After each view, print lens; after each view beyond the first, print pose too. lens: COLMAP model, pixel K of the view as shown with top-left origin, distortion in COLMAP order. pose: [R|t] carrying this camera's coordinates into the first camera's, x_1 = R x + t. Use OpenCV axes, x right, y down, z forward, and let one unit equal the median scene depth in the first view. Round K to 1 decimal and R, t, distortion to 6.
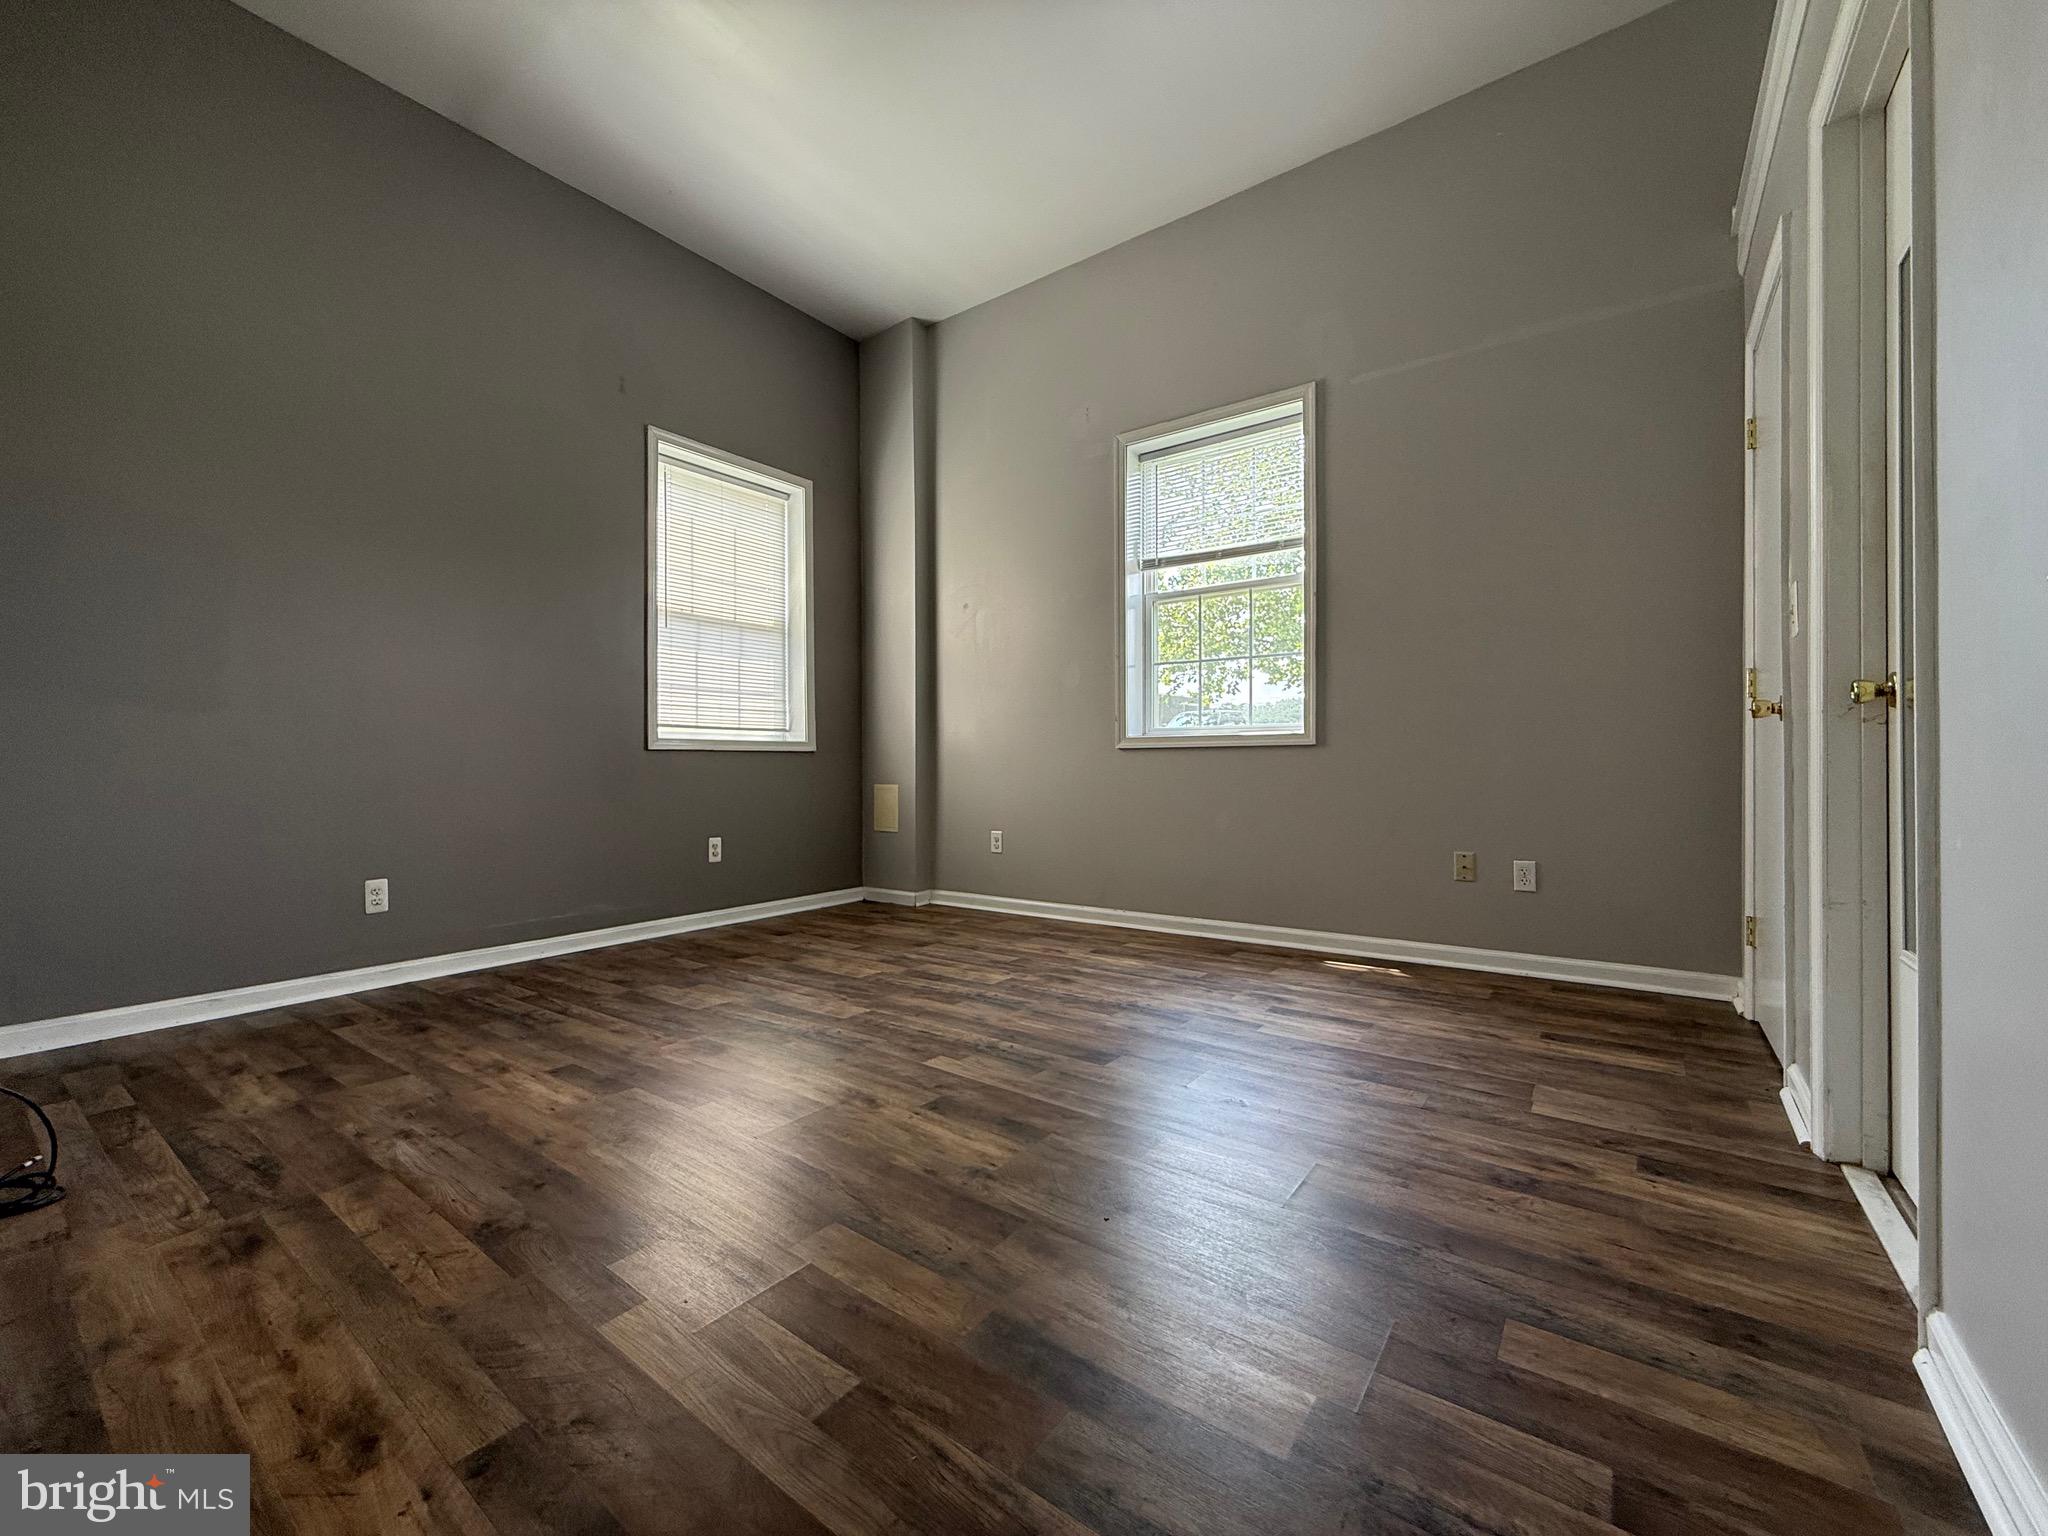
lens RADIAL K [[818.4, 0, 1017.5], [0, 818.4, 767.7], [0, 0, 1]] dist [0.000261, -0.000291]
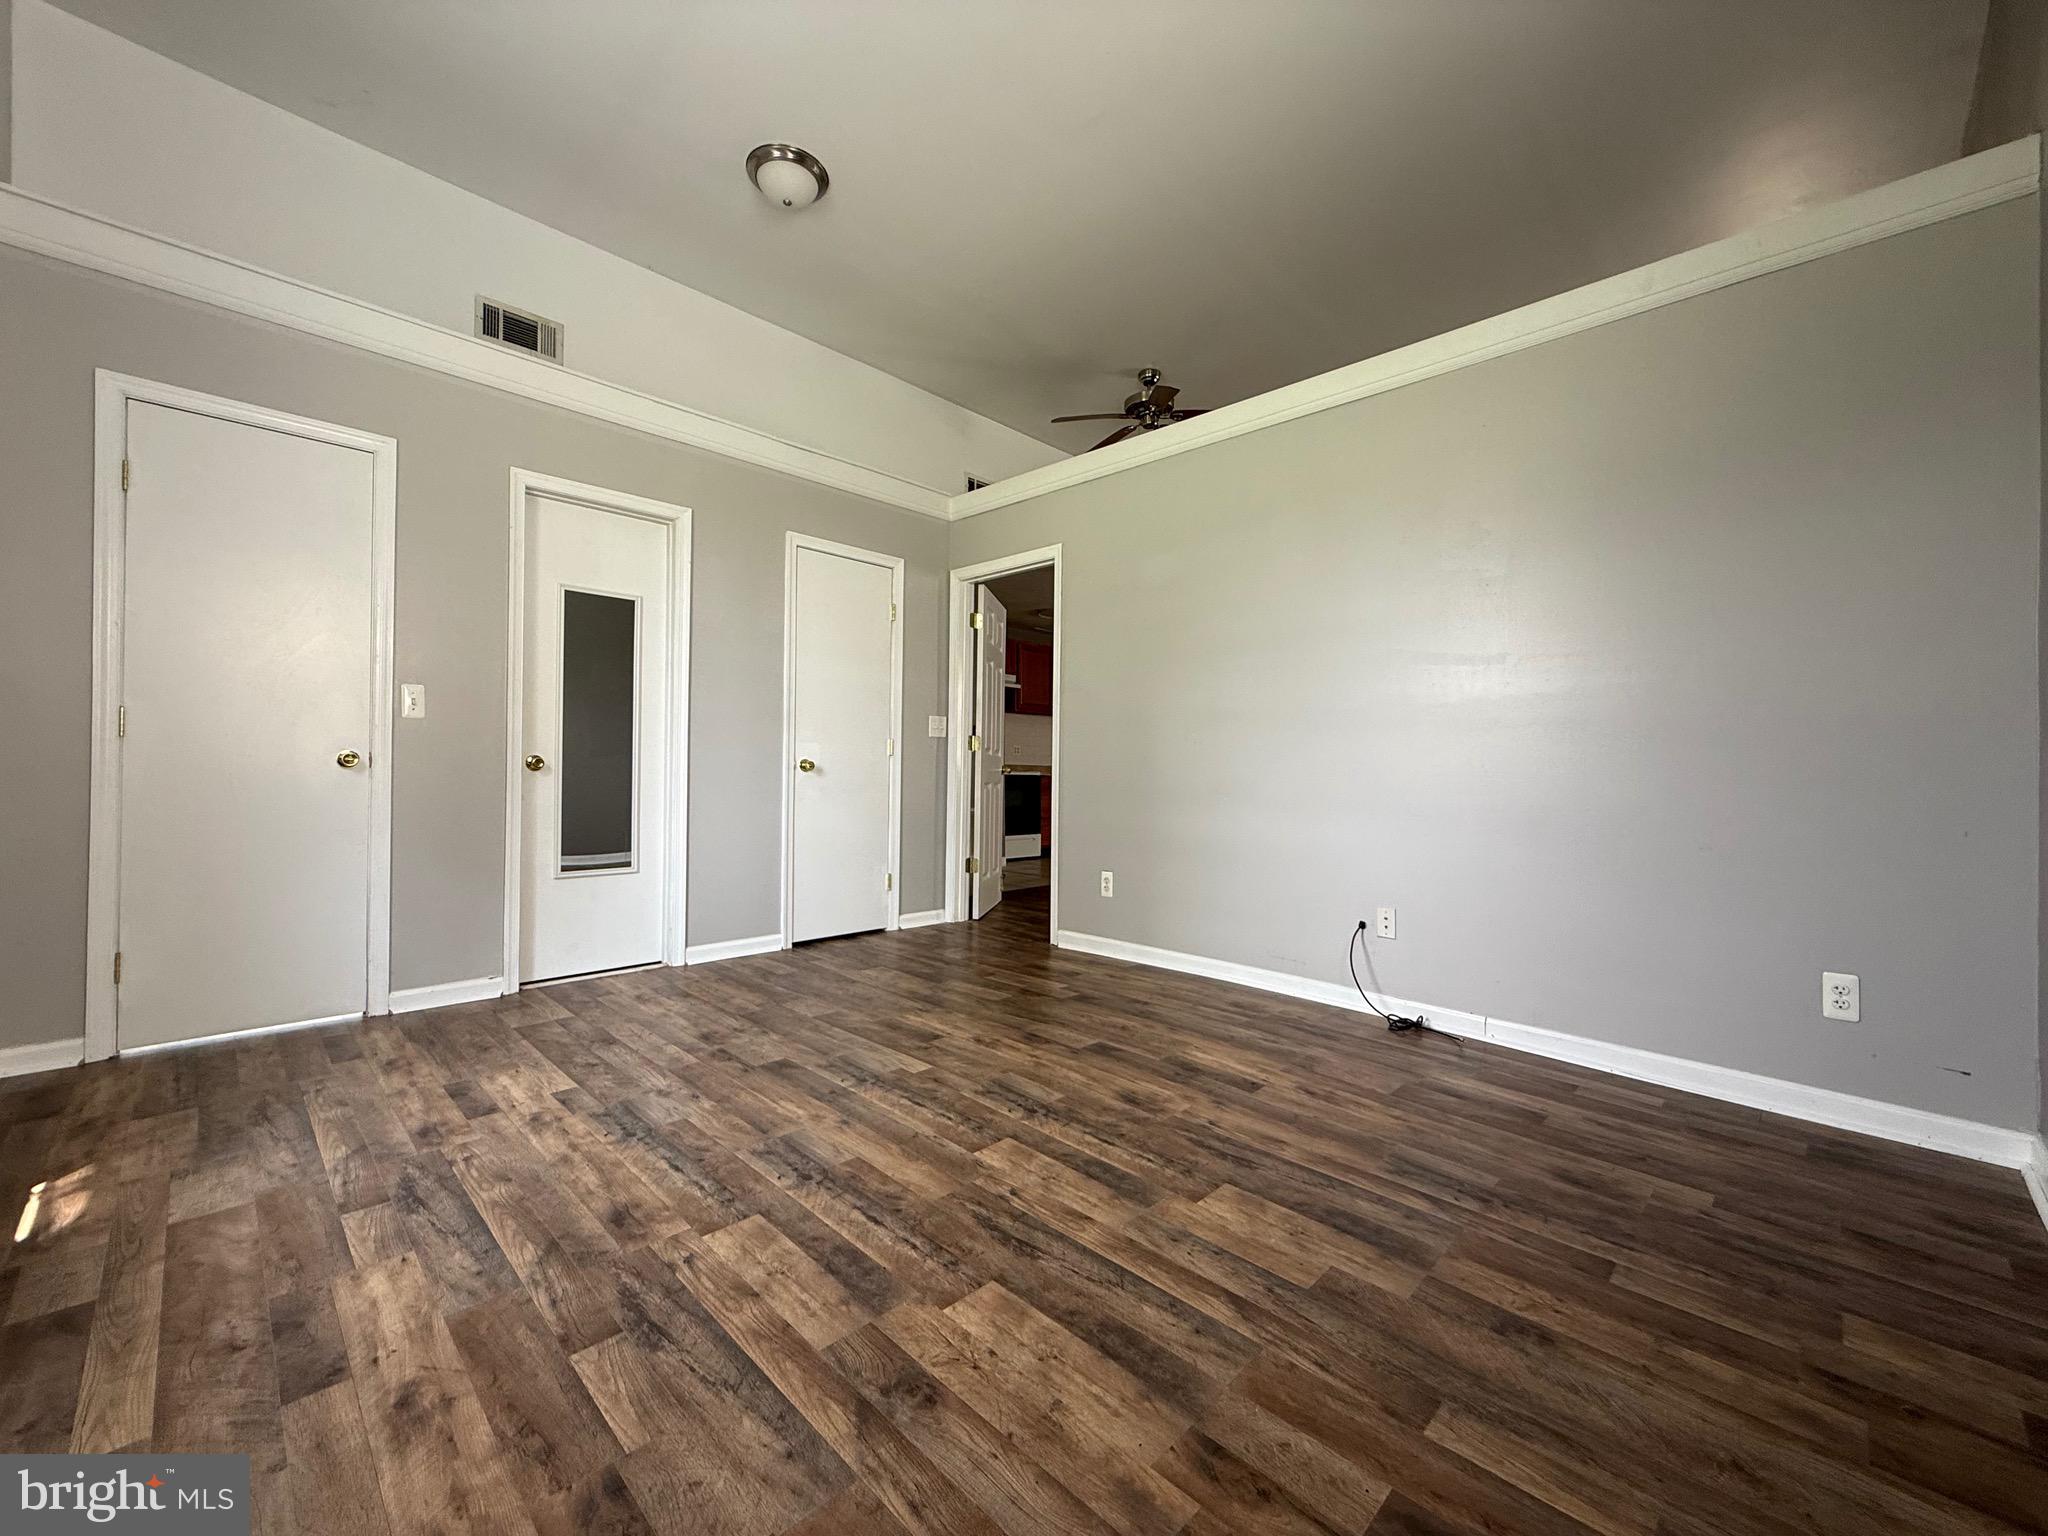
lens RADIAL K [[818.4, 0, 1017.5], [0, 818.4, 767.7], [0, 0, 1]] dist [0.000261, -0.000291]
pose [[-0.989812, -0.004751, 0.142298, -0.360790], [-0.005680, 0.999965, -0.006124, -0.049332], [-0.142264, -0.006870, -0.989805, 1.938039]]
